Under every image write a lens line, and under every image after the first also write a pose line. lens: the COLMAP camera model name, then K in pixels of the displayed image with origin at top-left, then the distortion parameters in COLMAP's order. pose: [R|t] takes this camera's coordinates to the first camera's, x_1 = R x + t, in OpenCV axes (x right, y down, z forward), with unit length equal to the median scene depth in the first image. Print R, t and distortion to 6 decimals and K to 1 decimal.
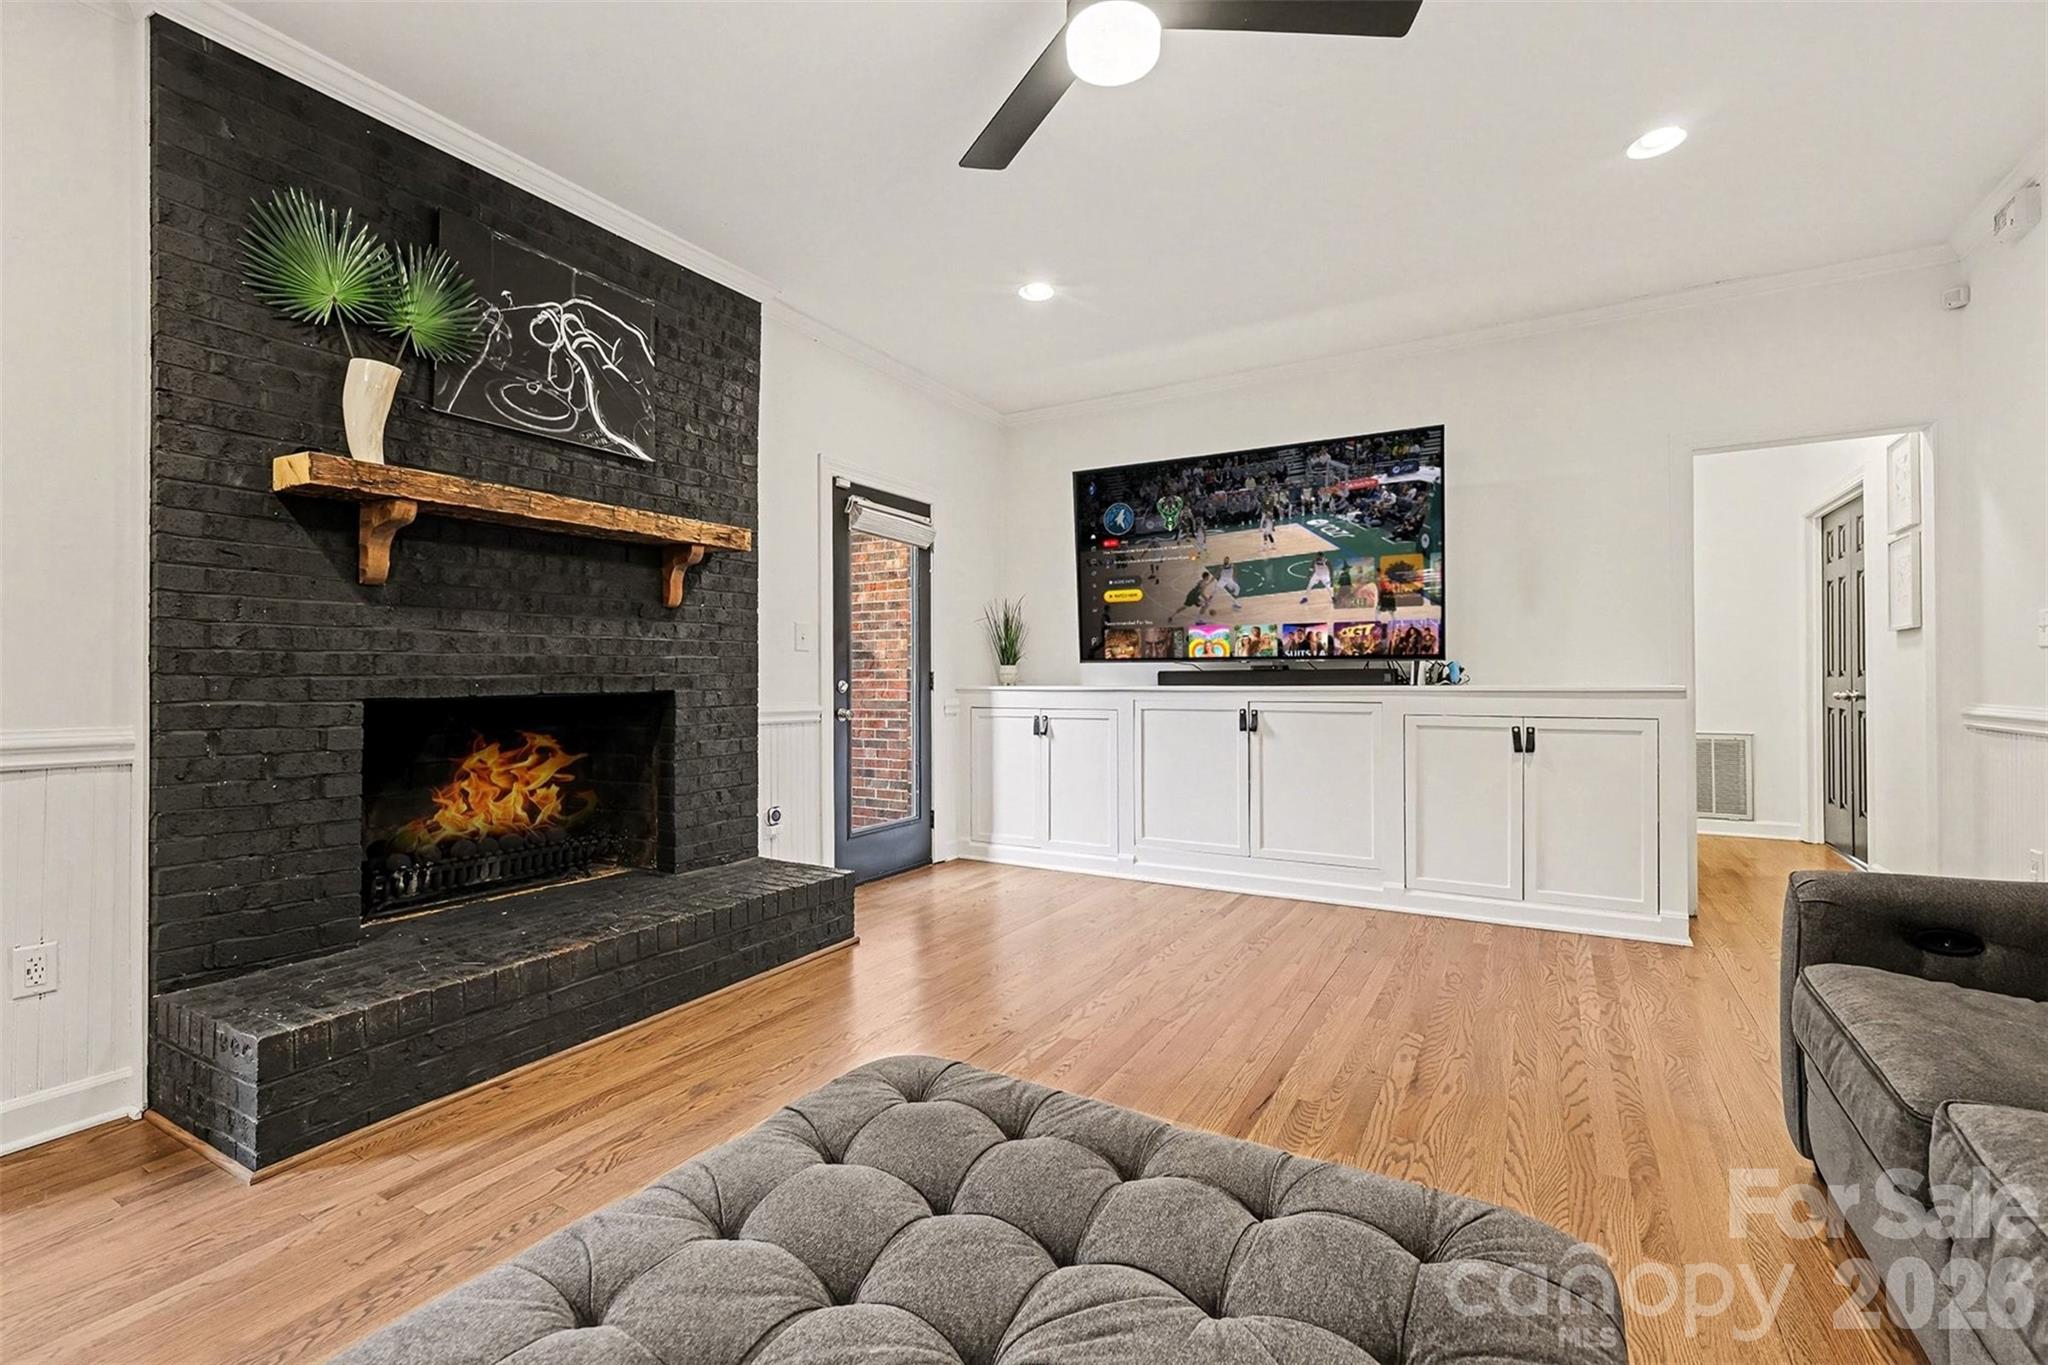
lens RADIAL K [[906.8, 0, 1018.1], [0, 906.8, 673.4], [0, 0, 1]] dist [0.012454, -0.000288]
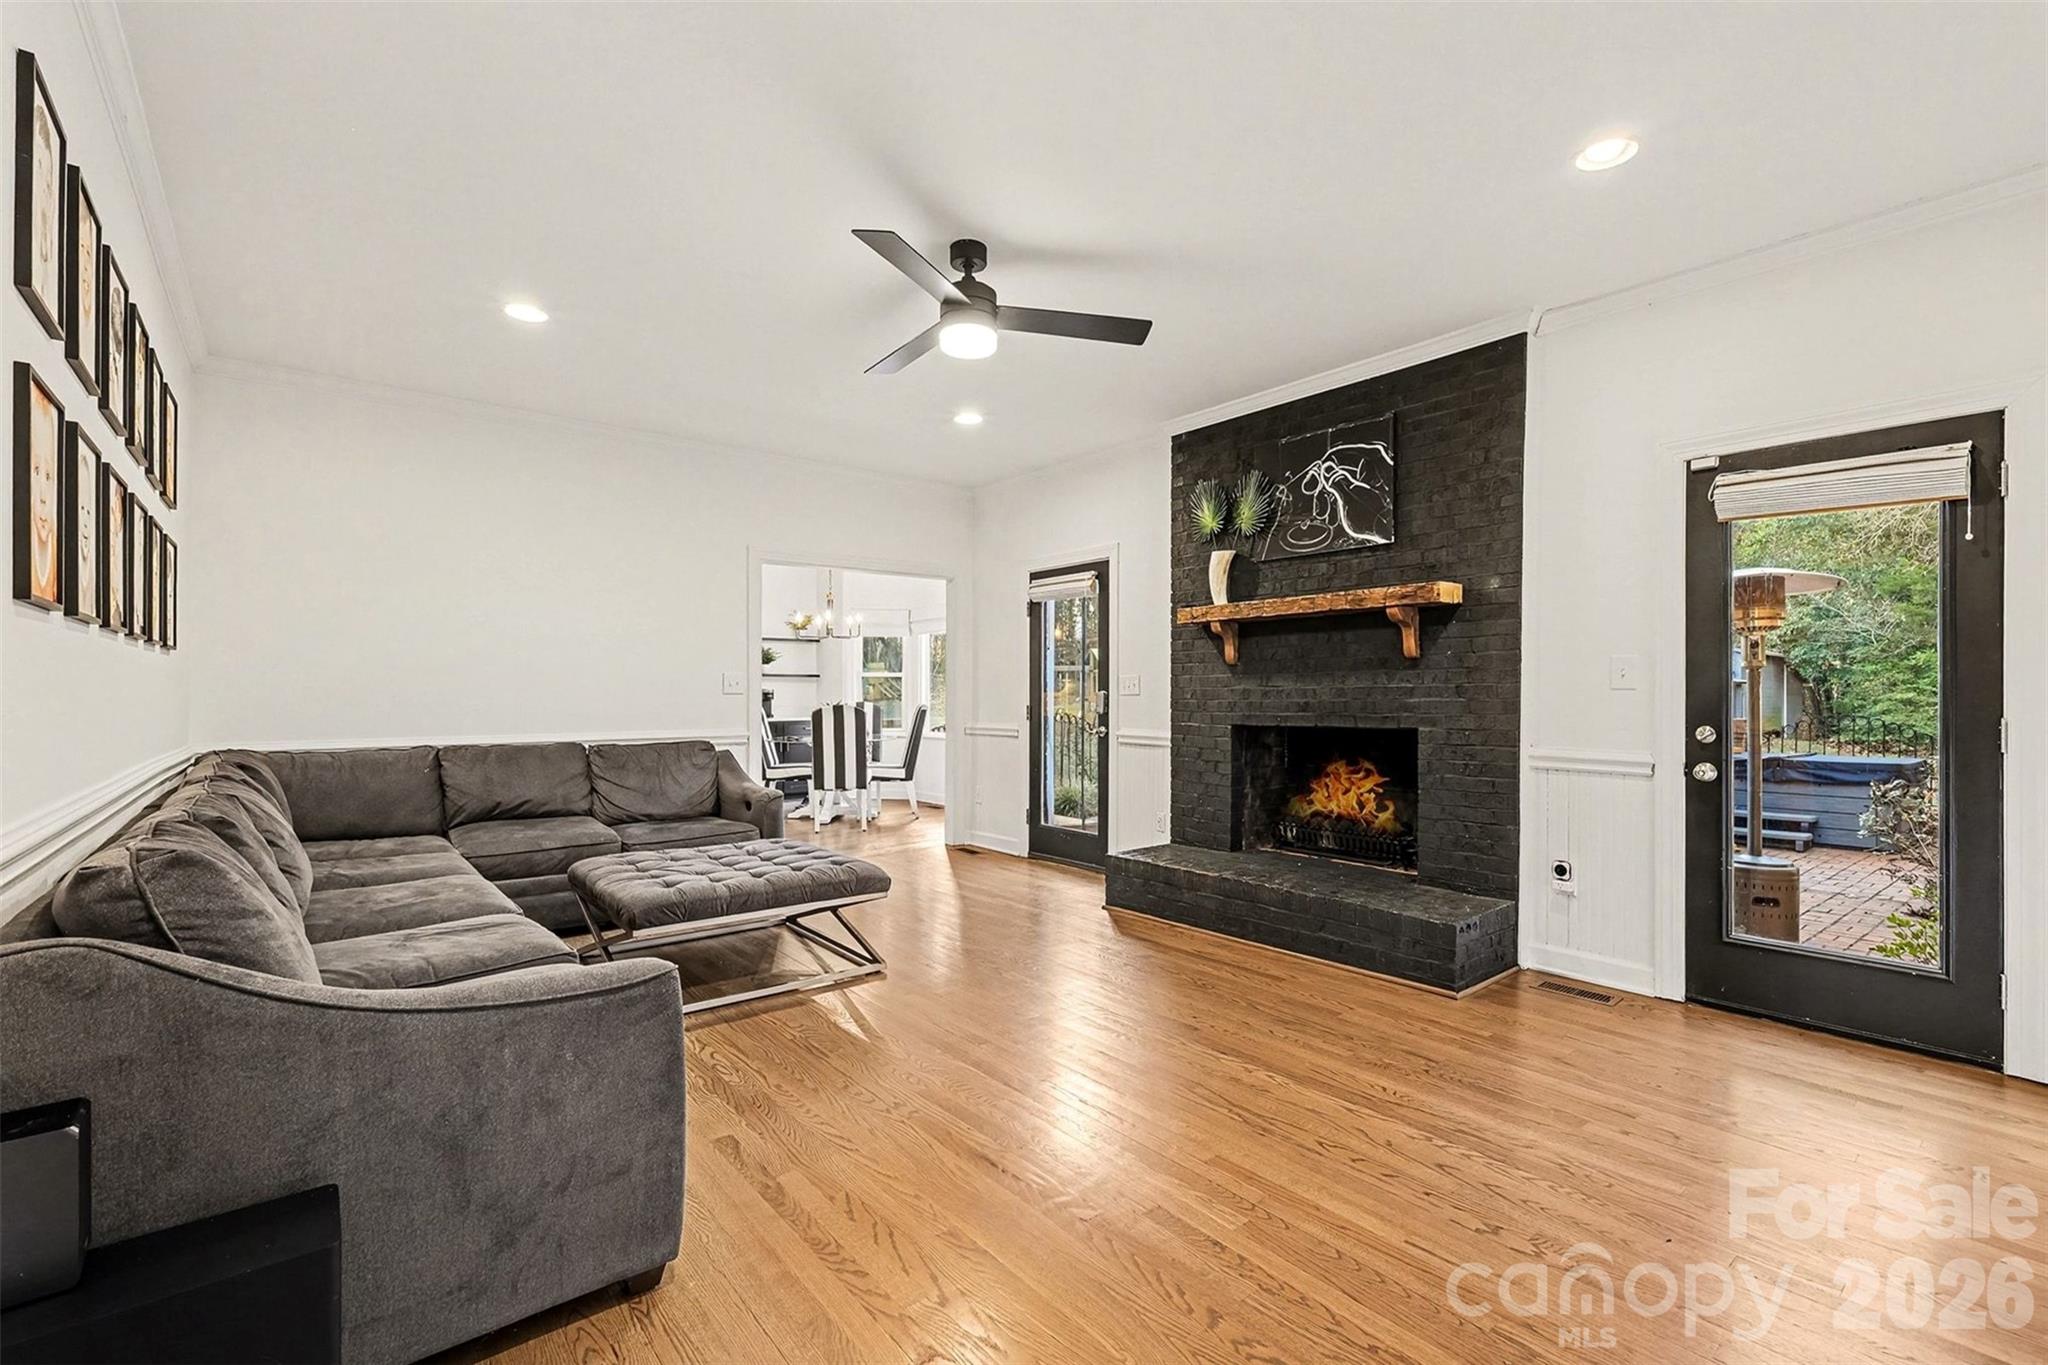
lens RADIAL K [[906.8, 0, 1034.6], [0, 906.8, 693.8], [0, 0, 1]] dist [0.012454, -0.000288]
pose [[-0.355509, 0.009042, -0.934629, 0.999856], [0.011130, 0.999923, 0.005440, -0.041826], [0.934607, -0.008468, -0.355582, 1.057730]]
